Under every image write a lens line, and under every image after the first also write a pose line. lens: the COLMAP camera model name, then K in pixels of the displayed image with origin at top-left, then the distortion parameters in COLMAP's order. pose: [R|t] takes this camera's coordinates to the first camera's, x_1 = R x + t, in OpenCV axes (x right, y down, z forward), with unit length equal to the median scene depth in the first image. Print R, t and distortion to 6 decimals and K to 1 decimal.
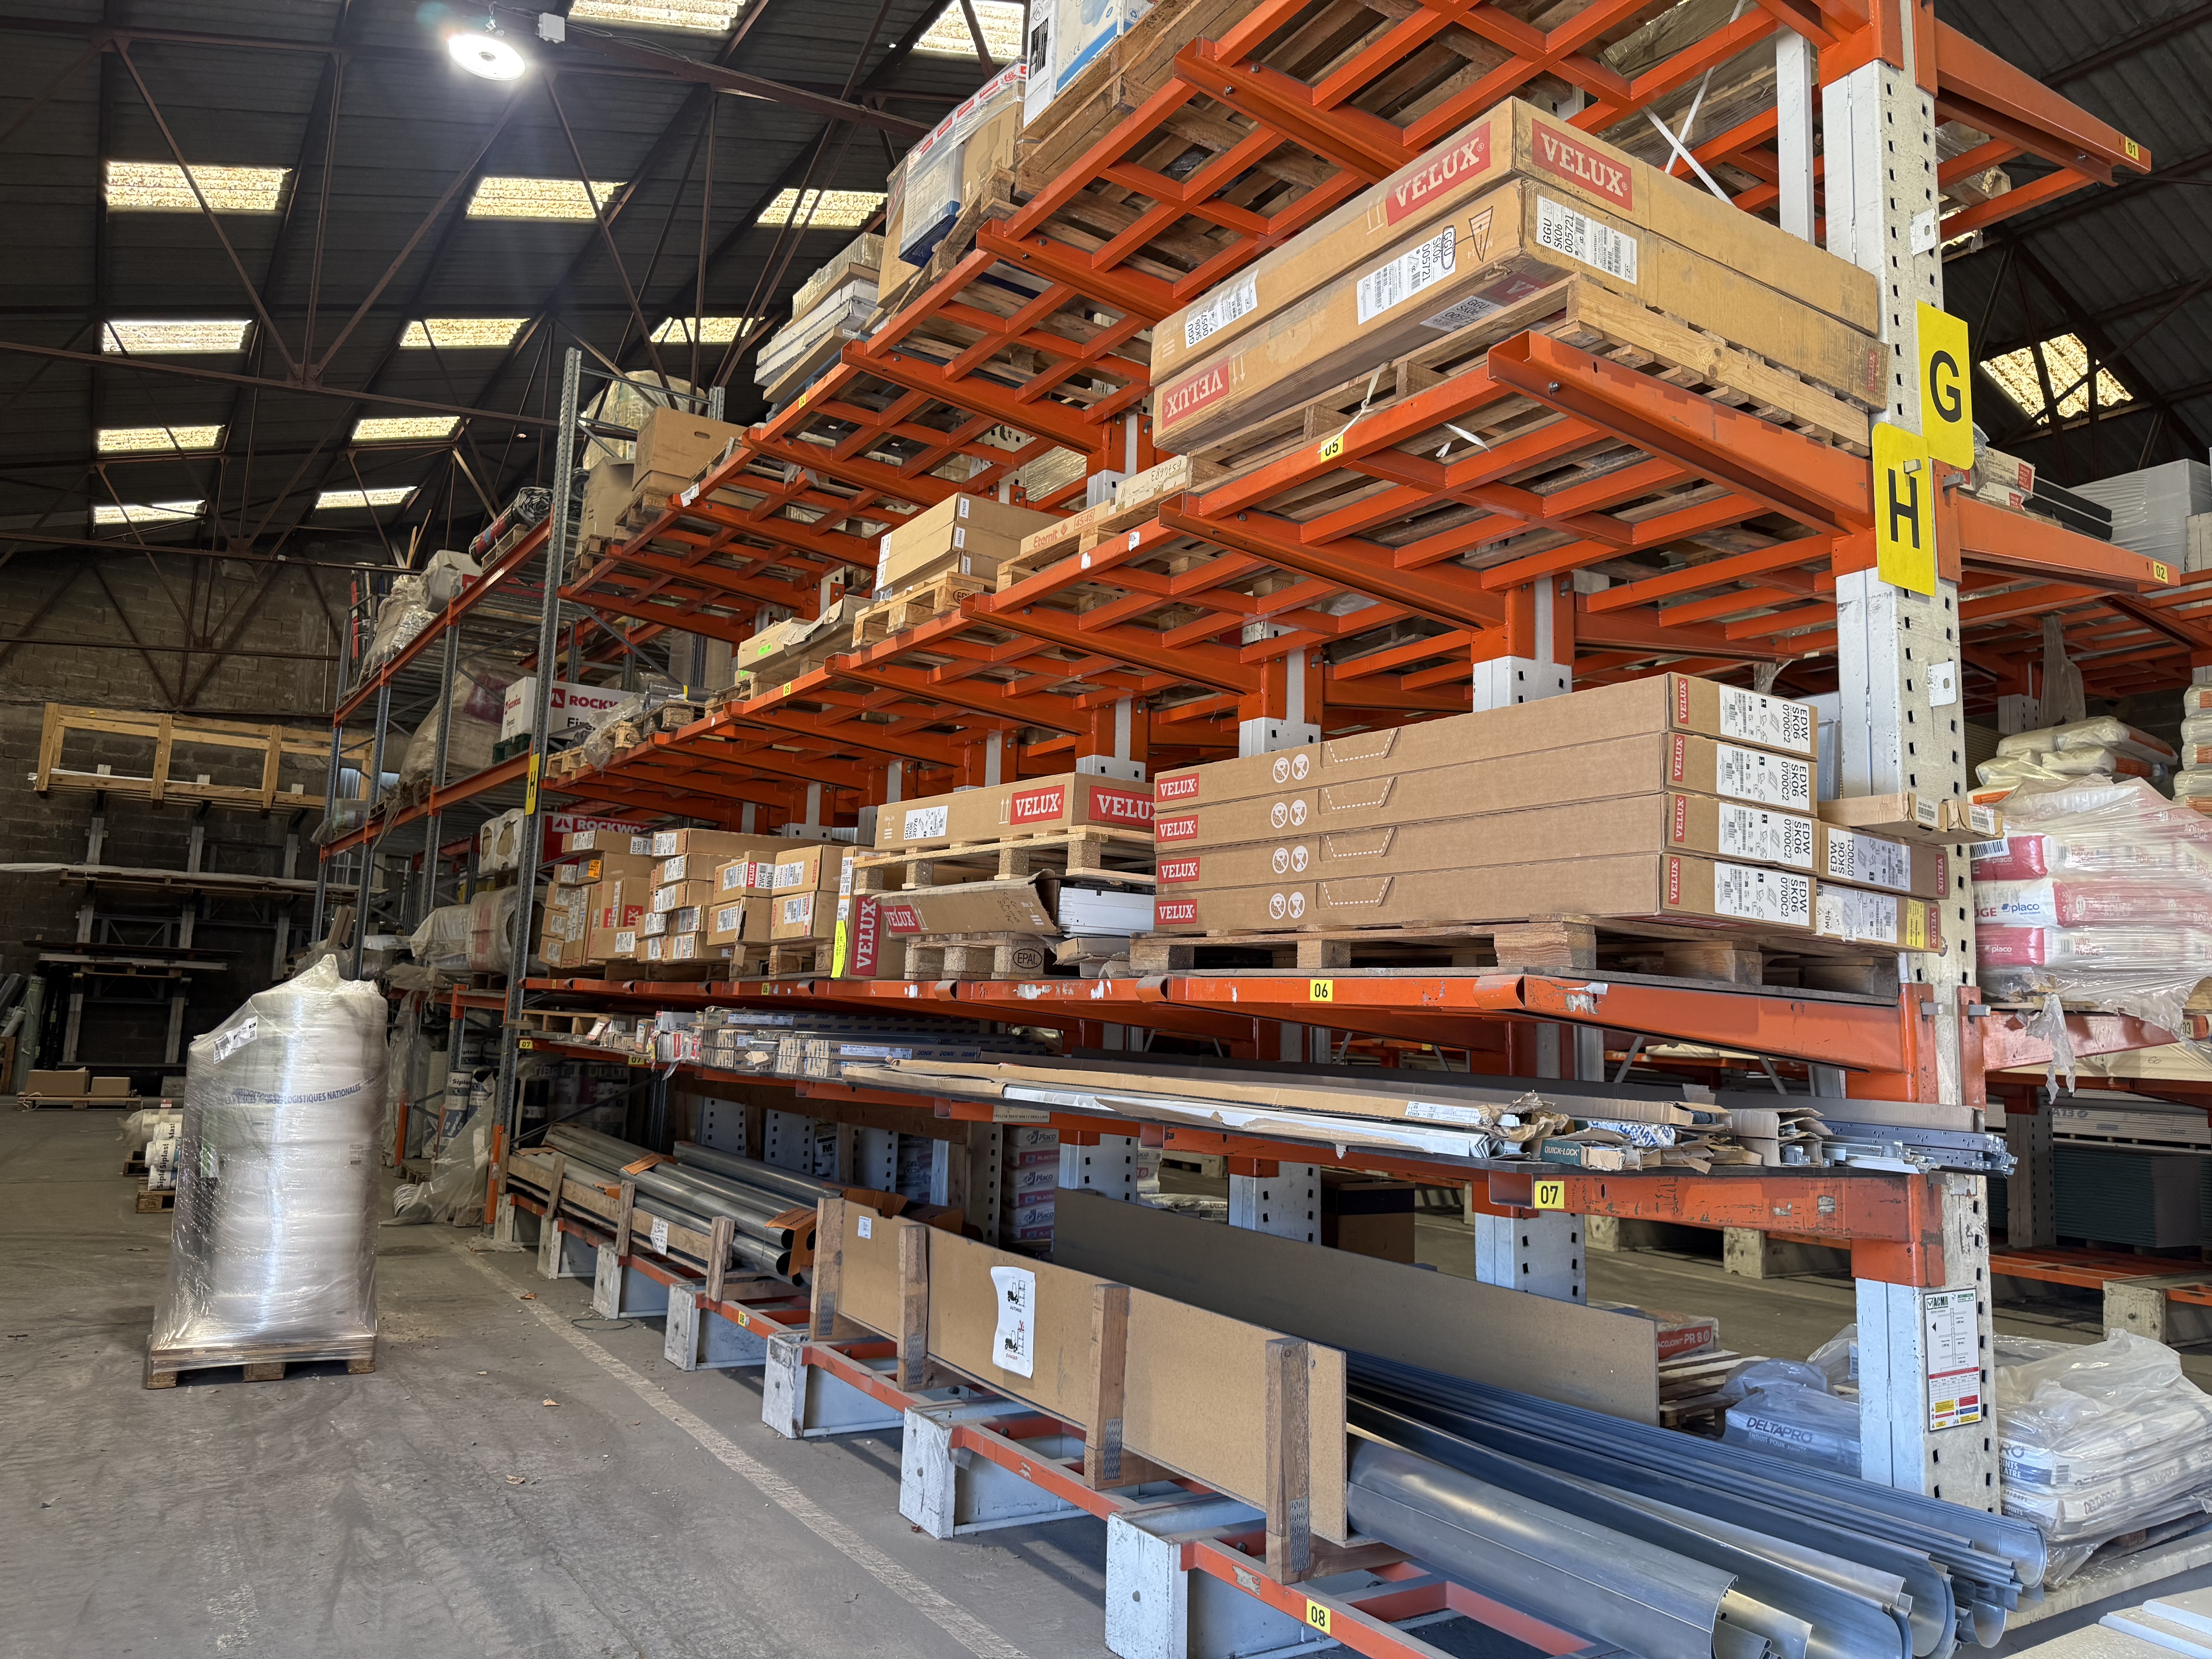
lens RADIAL K [[1570.5, 0, 1107.8], [0, 1570.5, 824.2], [0, 0, 1]] dist [0.028272, -0.029262]
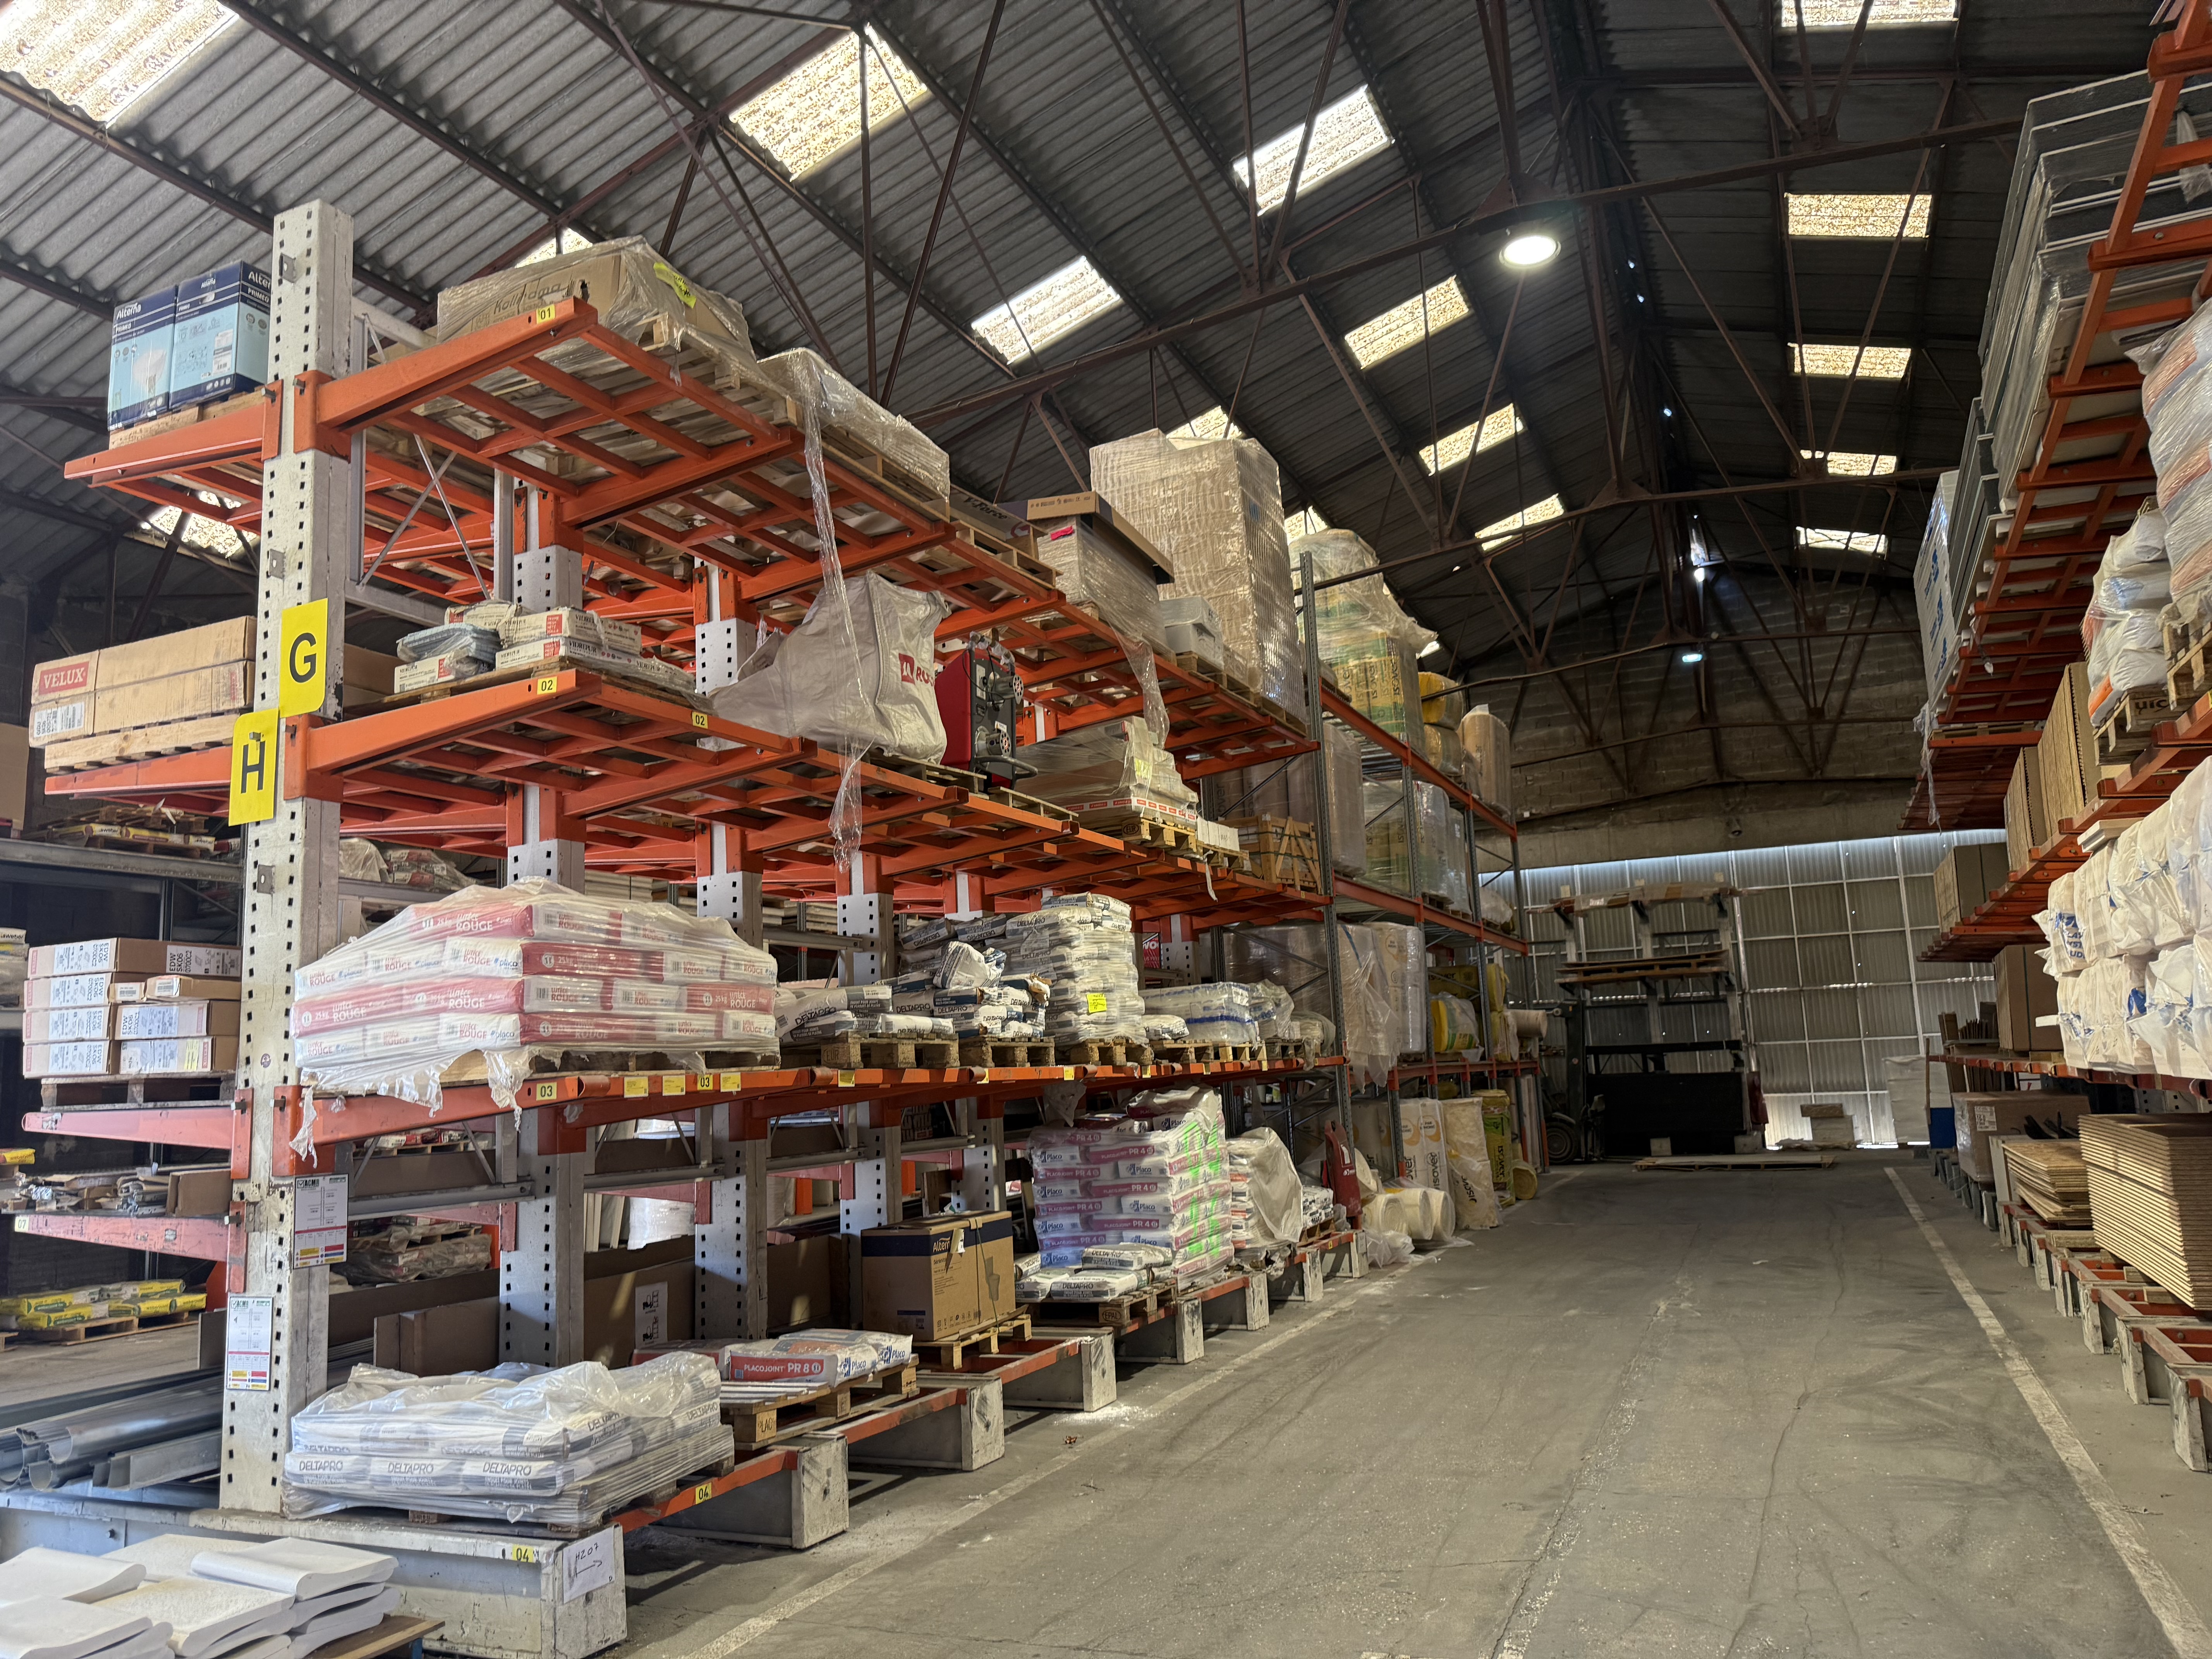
lens RADIAL K [[1570.5, 0, 1102.1], [0, 1570.5, 835.2], [0, 0, 1]] dist [0.028272, -0.029262]
pose [[0.530568, -0.193682, -0.825218, 2.161308], [0.170829, 0.978002, -0.119708, 0.179158], [0.830250, -0.077458, 0.551983, 0.845435]]
